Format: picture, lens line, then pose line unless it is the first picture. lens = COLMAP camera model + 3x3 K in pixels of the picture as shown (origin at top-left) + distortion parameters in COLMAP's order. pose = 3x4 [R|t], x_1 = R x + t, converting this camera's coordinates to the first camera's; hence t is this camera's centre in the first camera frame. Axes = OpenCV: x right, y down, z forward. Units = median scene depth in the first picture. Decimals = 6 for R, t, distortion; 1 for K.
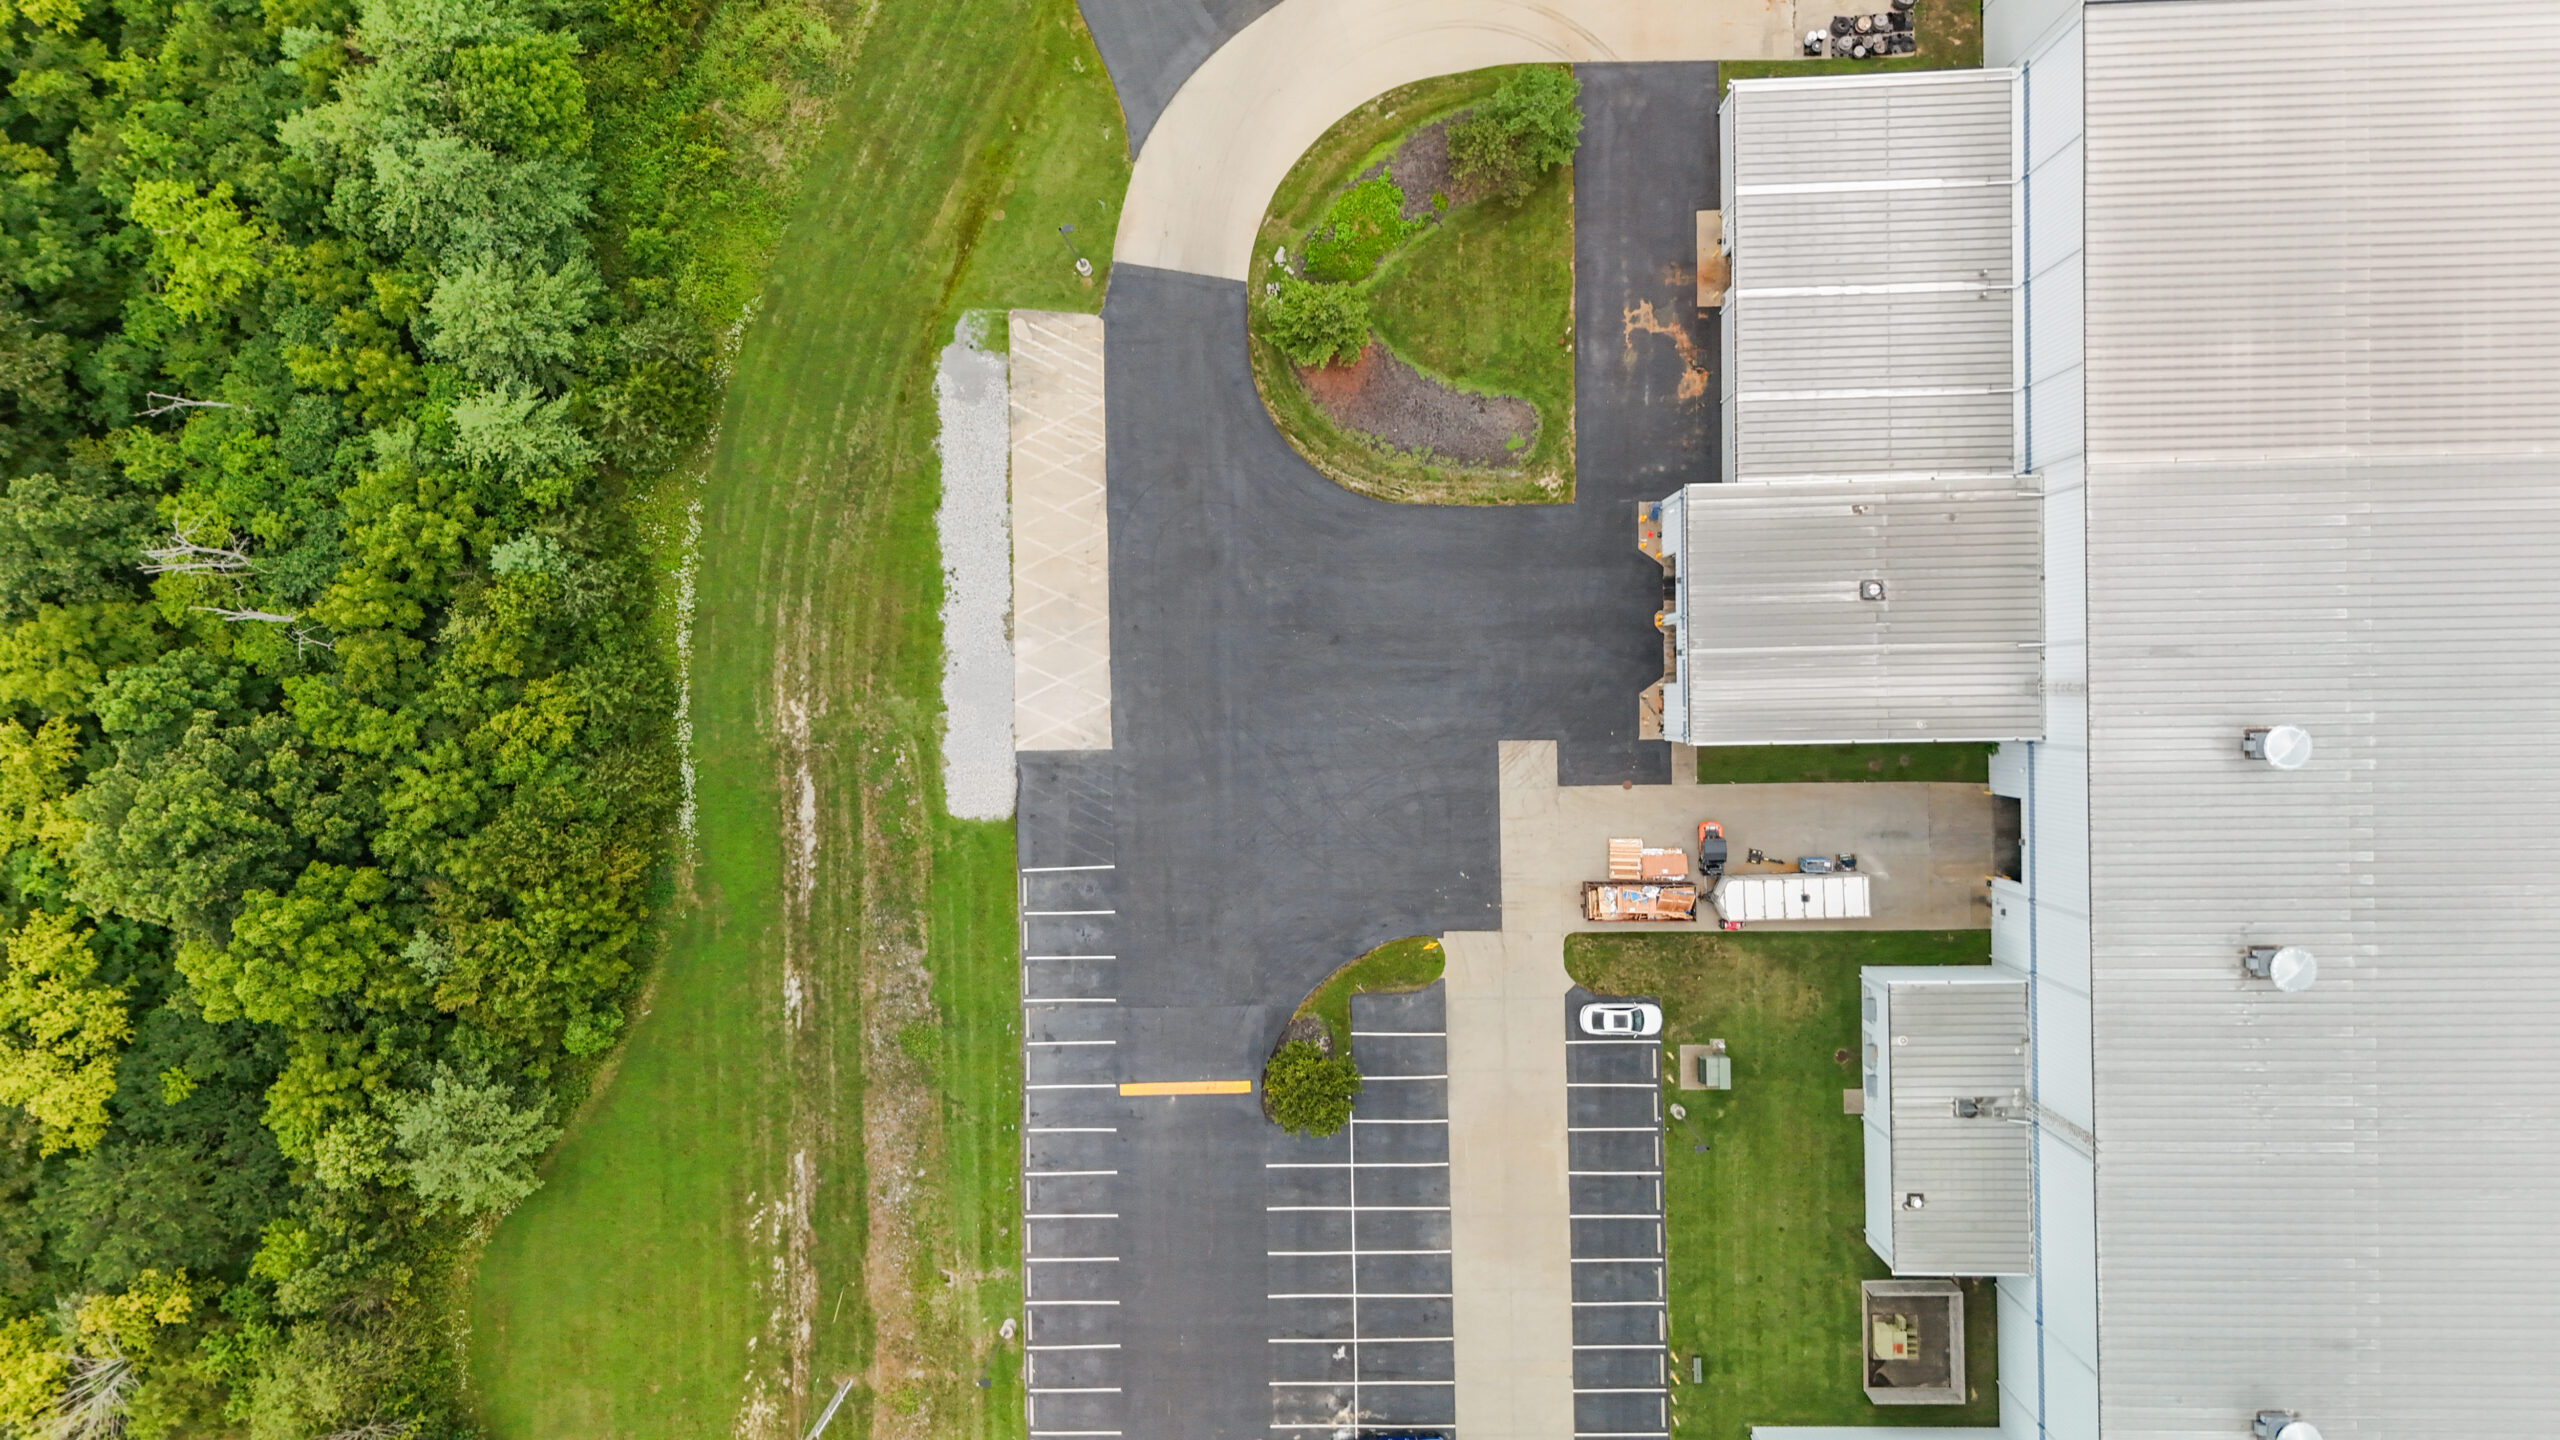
lens RADIAL K [[1877.7, 0, 1292.1], [0, 1877.7, 700.7], [0, 0, 1]] dist [0.036140, -0.044687]
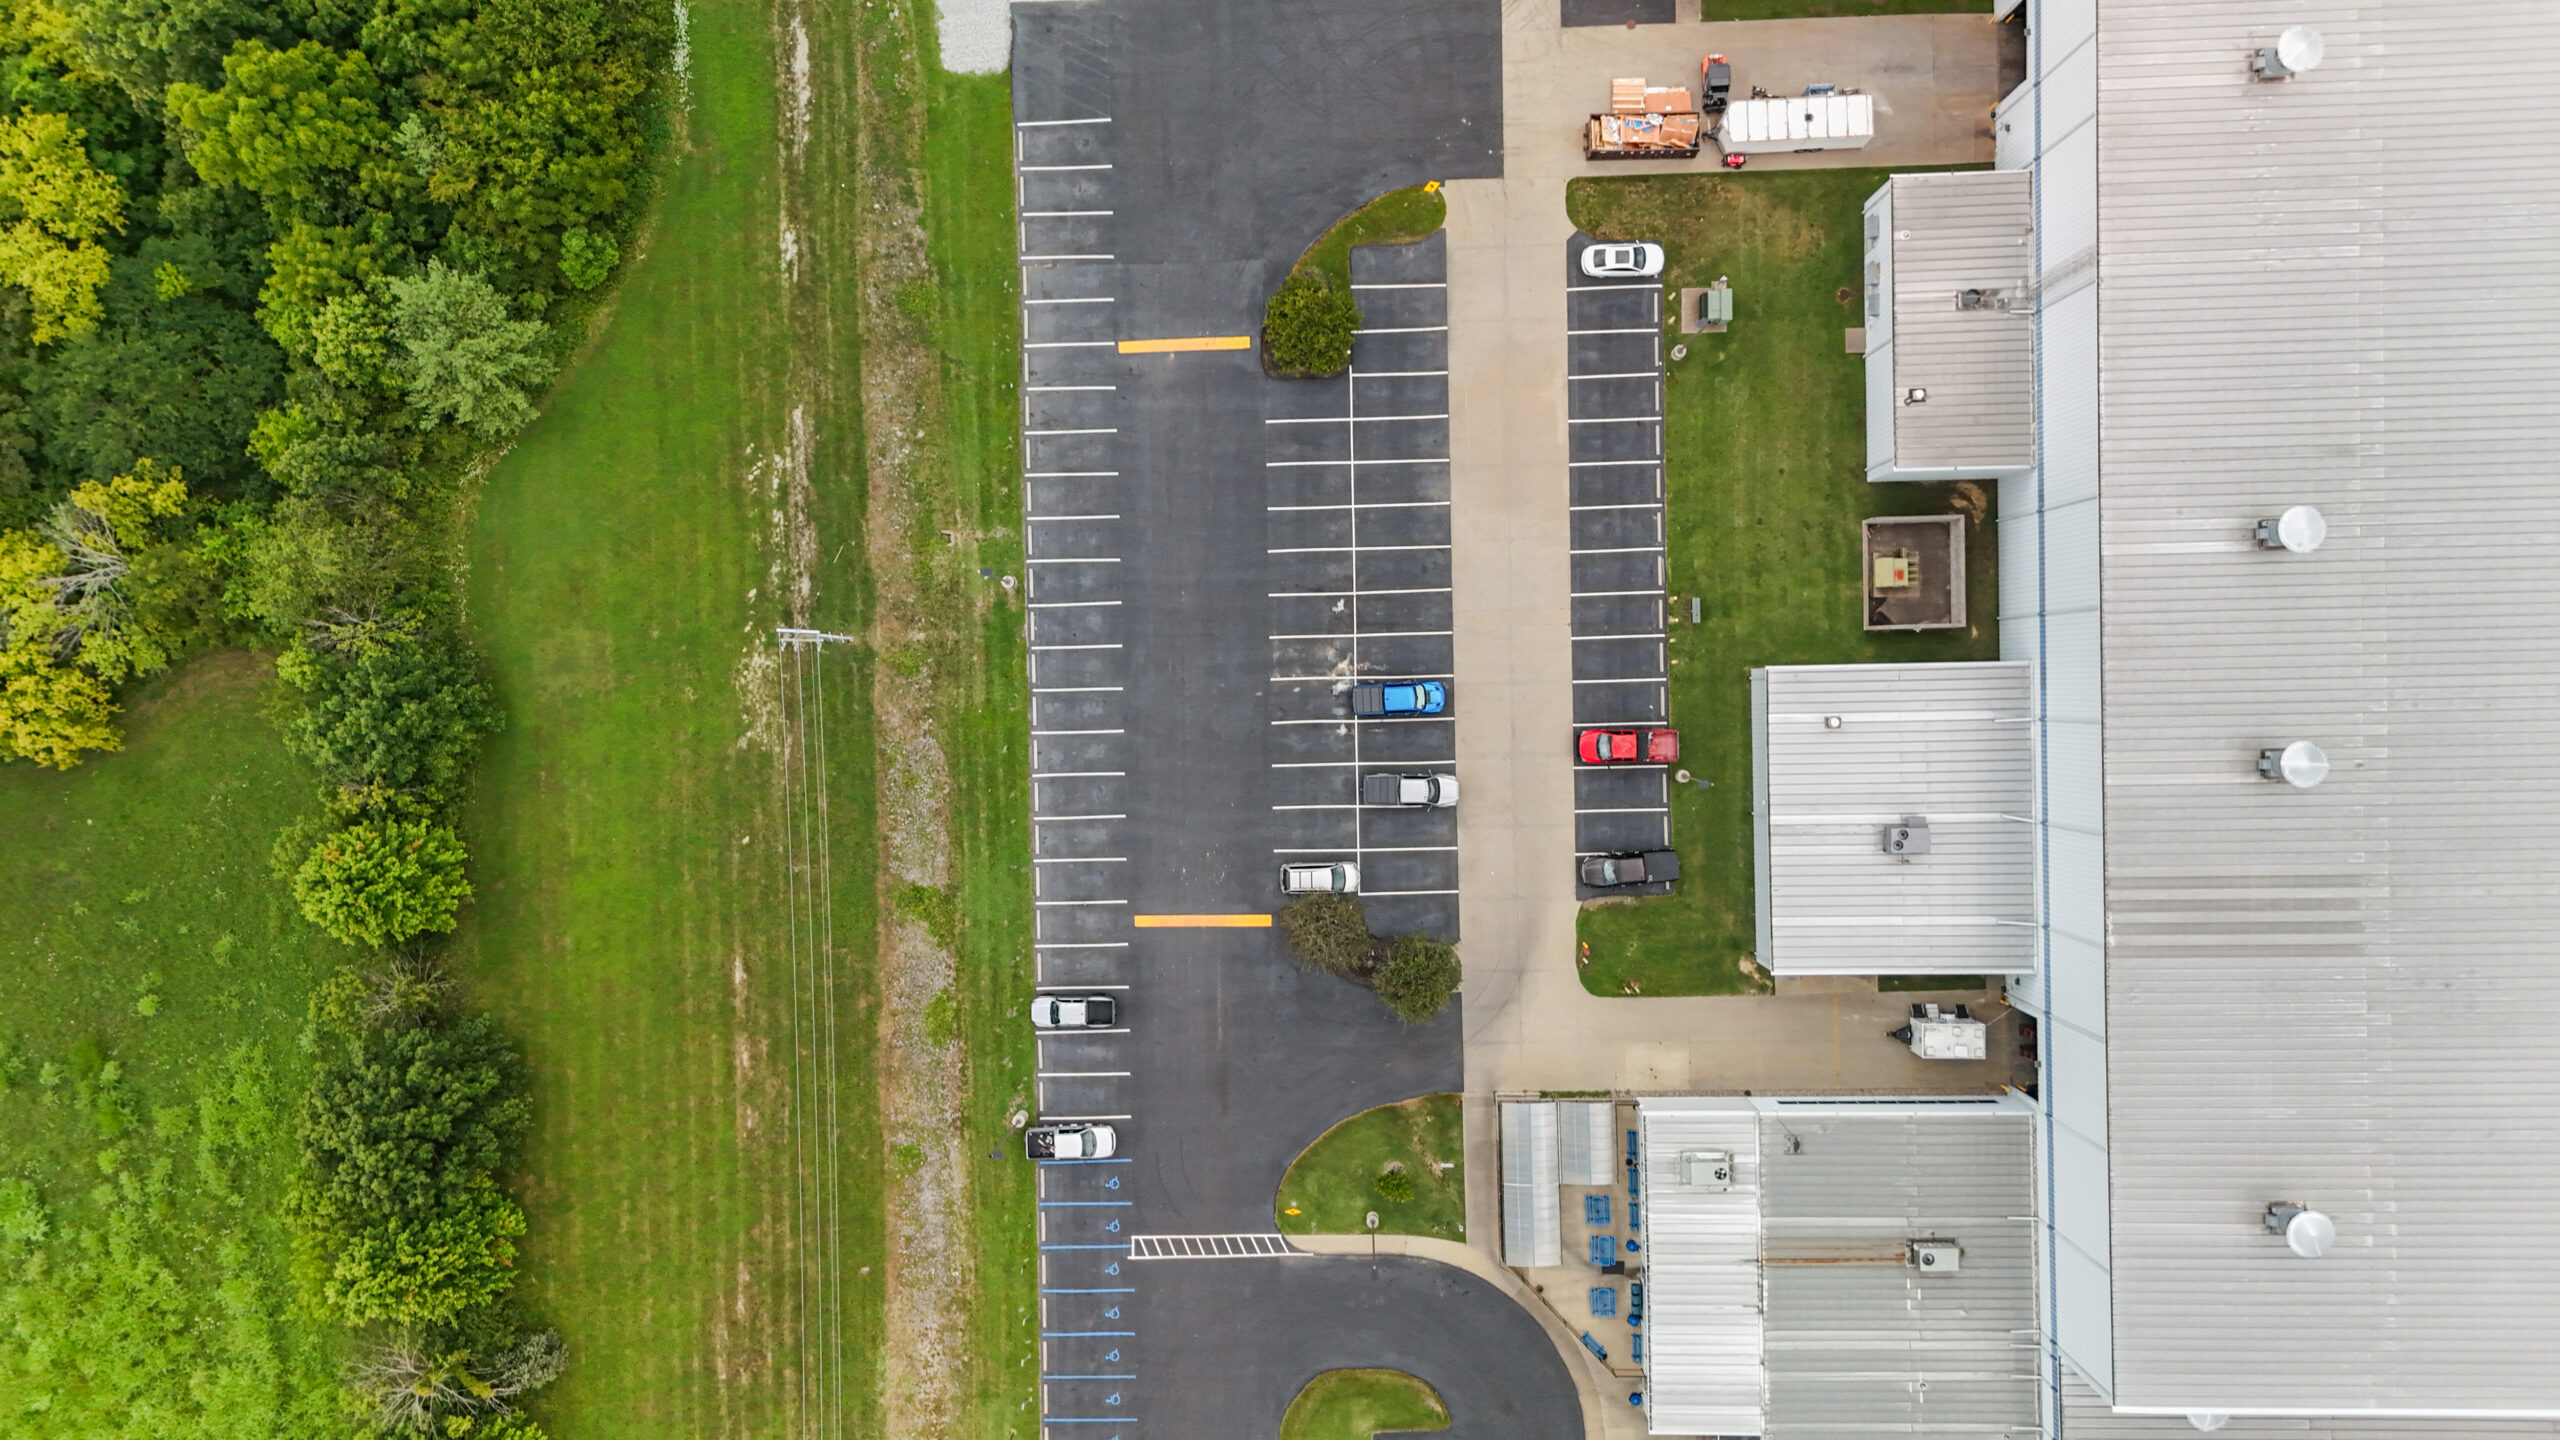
lens RADIAL K [[1877.7, 0, 1298.5], [0, 1877.7, 734.6], [0, 0, 1]] dist [0.036140, -0.044687]
pose [[0.999992, -0.001206, -0.003780, 0.007429], [0.001277, 0.999822, 0.018832, 0.399149], [0.003757, -0.018837, 0.999816, 0.001239]]
